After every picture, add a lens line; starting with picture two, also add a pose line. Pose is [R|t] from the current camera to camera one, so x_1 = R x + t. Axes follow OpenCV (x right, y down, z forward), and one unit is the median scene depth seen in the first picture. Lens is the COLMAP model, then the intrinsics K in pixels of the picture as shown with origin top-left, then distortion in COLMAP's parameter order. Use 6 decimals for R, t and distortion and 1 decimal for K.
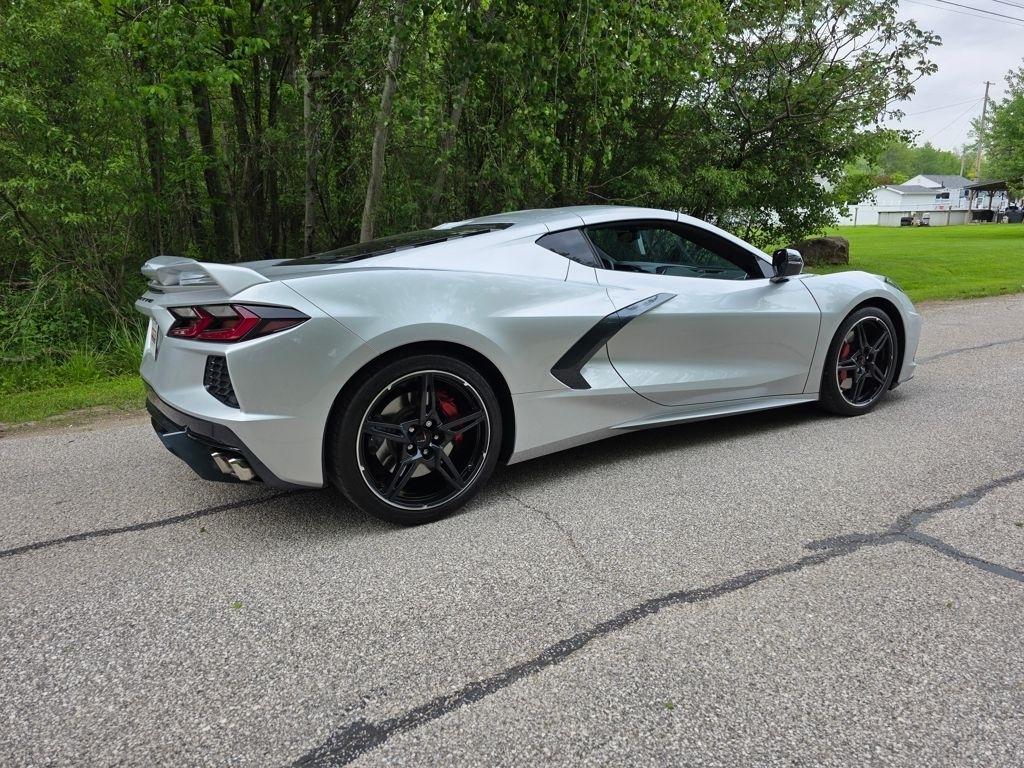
lens RADIAL K [[690.7, 0, 523.2], [0, 690.7, 382.6], [0, 0, 1]] dist [0.052987, -0.042743]
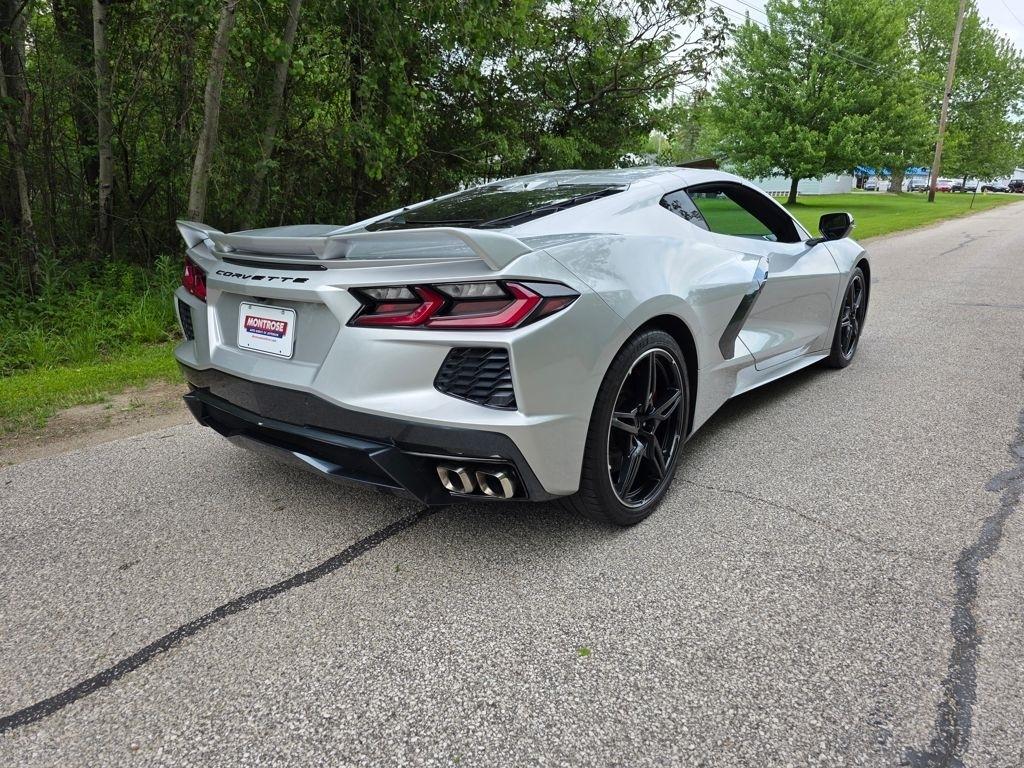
lens RADIAL K [[699.4, 0, 526.0], [0, 699.4, 379.5], [0, 0, 1]] dist [0.048865, -0.039224]
pose [[0.935950, -0.077706, 0.343452, -0.584608], [0.065249, 0.996728, 0.047698, -0.031852], [-0.346035, -0.022233, 0.937958, 0.205096]]
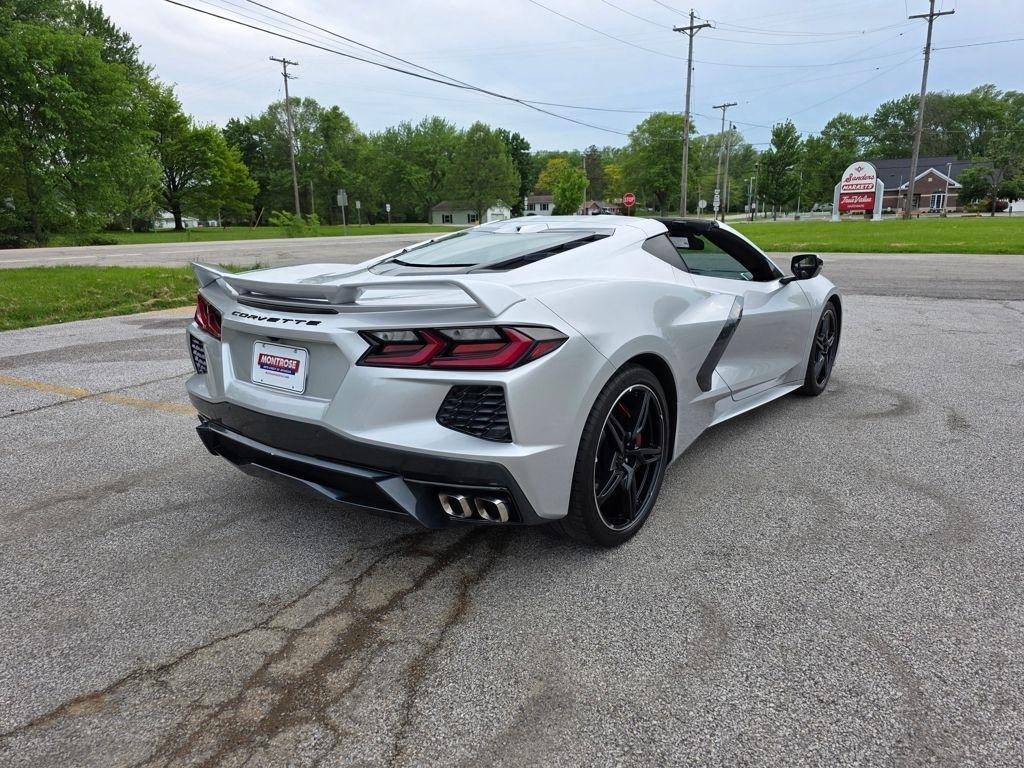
lens RADIAL K [[694.9, 0, 534.5], [0, 694.9, 389.0], [0, 0, 1]] dist [0.052586, -0.042146]
pose [[0.926764, -0.071166, 0.368842, -0.611504], [0.064724, 0.997457, 0.029827, -0.048414], [-0.370027, -0.003769, 0.929014, 0.140274]]
